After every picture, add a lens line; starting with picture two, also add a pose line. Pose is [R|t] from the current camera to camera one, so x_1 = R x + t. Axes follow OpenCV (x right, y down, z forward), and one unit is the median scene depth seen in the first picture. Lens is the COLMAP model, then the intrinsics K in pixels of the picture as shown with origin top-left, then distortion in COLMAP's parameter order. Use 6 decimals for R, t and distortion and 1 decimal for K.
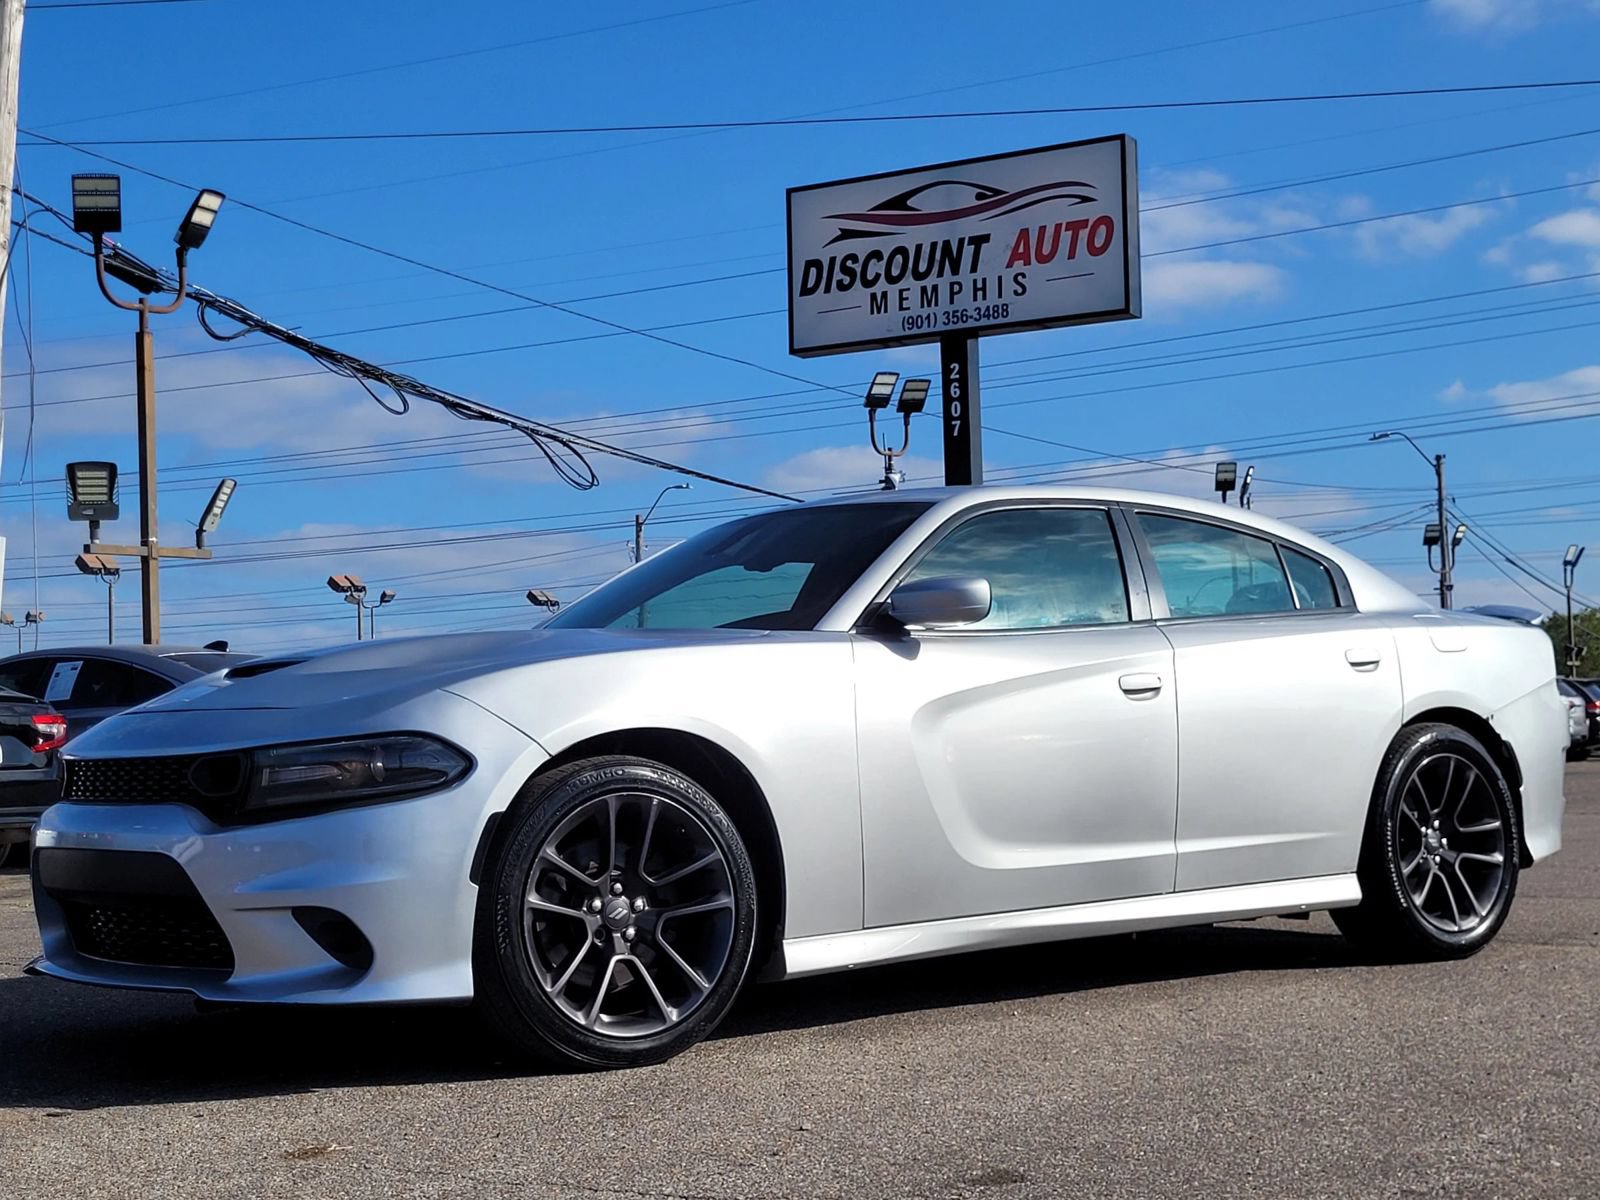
lens RADIAL K [[2695.9, 0, 766.7], [0, 2695.9, 600.1], [0, 0, 1]] dist [0.036853, 0.010995]
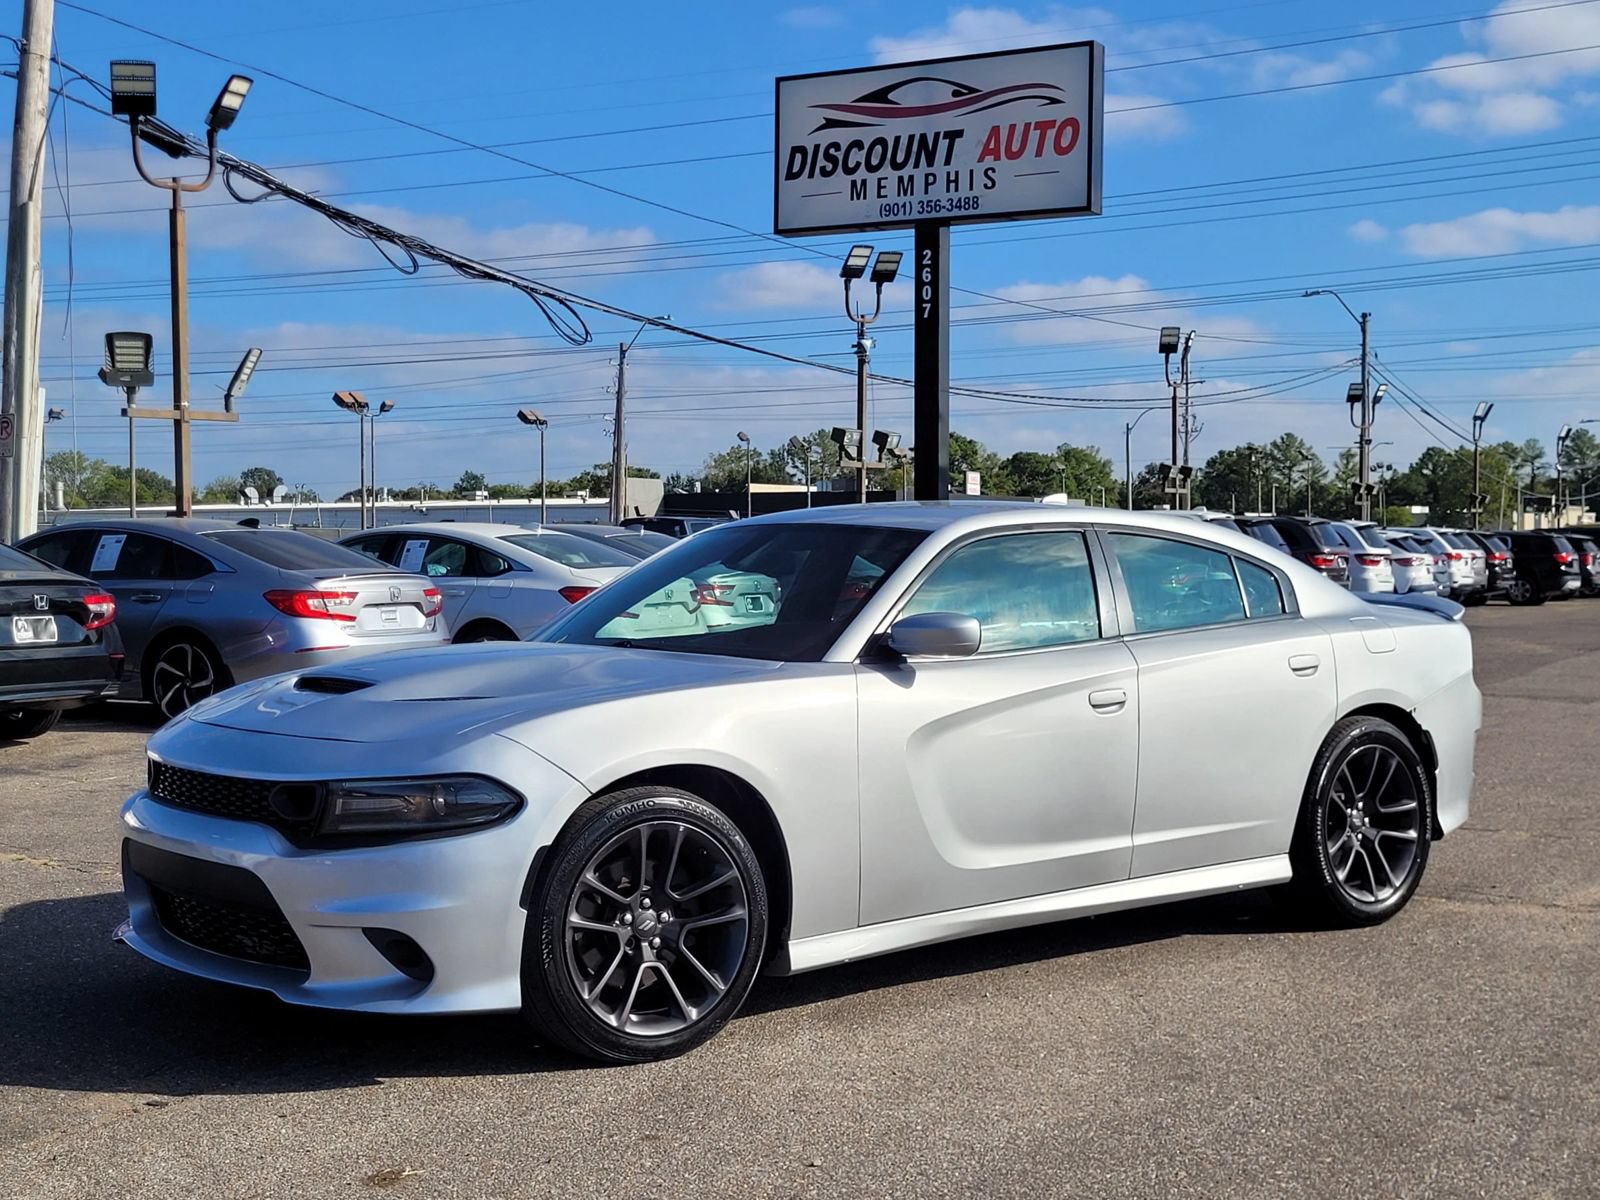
lens RADIAL K [[2512.3, 0, 765.0], [0, 2512.3, 600.7], [0, 0, 1]] dist [0.028146, 0.082013]
pose [[0.999453, 0.026414, 0.019881, -0.023760], [-0.028336, 0.994217, 0.103580, -0.104218], [-0.017030, -0.104087, 0.994422, -0.031609]]
